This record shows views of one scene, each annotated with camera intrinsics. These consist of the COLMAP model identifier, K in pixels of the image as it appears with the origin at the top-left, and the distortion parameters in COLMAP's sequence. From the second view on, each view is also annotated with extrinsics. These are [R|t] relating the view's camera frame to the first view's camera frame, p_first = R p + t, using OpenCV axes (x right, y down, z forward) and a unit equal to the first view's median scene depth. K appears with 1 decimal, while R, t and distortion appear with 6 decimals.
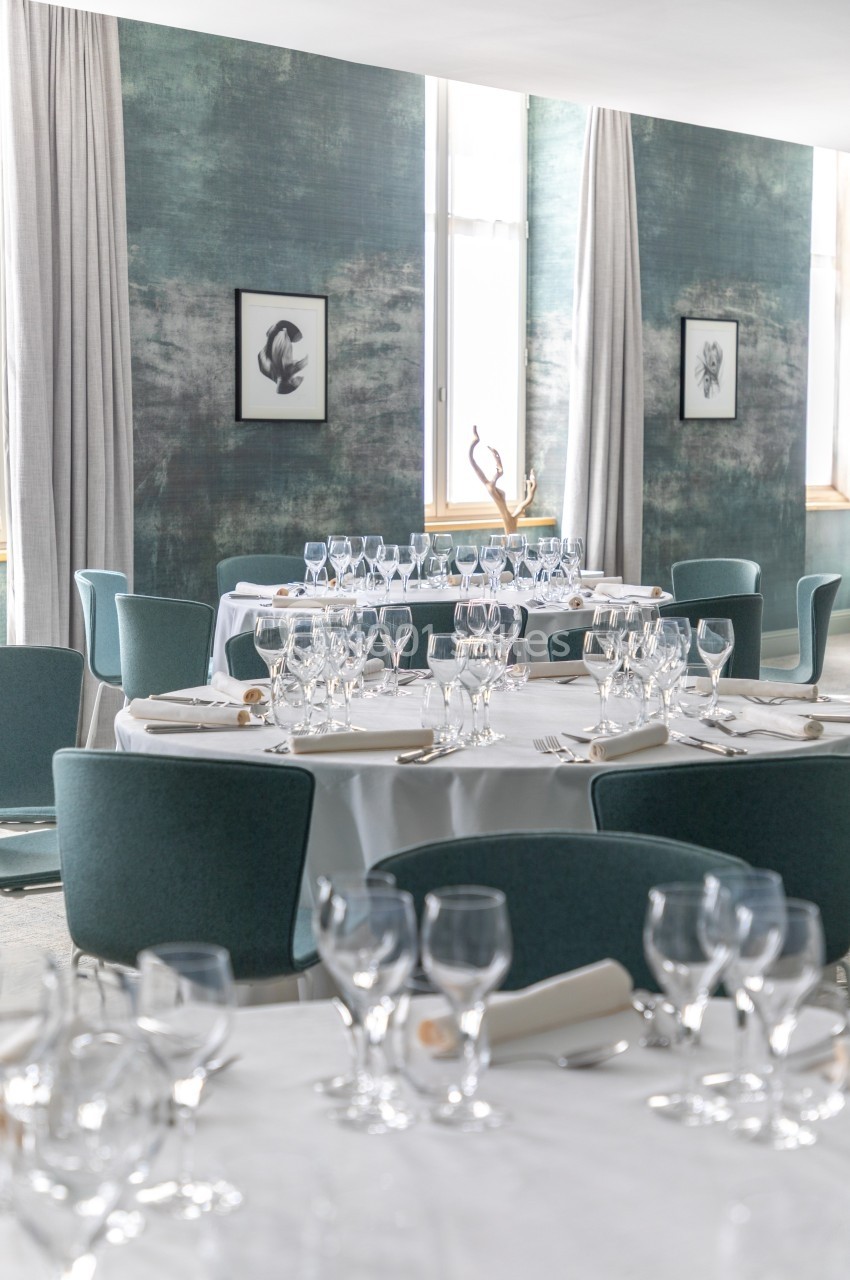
lens RADIAL K [[2205.3, 0, 425.0], [0, 2205.3, 640.0], [0, 0, 1]] dist [0.111318, -0.114998]
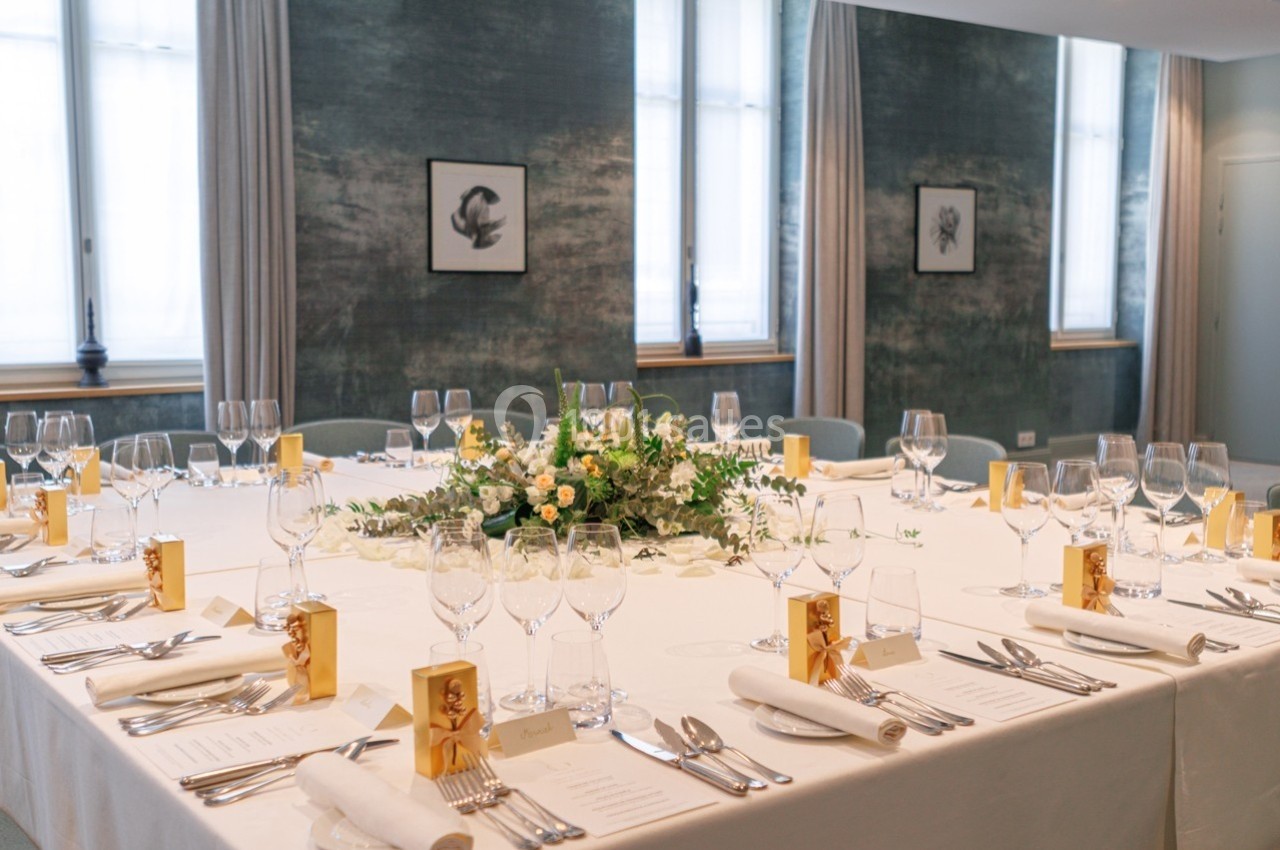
lens RADIAL K [[1535.4, 0, 640.0], [0, 1535.4, 425.0], [0, 0, 1]] dist [0.018588, 0.029744]
pose [[0.978492, 0.024767, -0.204790, 0.178311], [-0.024518, 0.999692, 0.003755, -0.022866], [0.204820, 0.001347, 0.978799, 0.216620]]
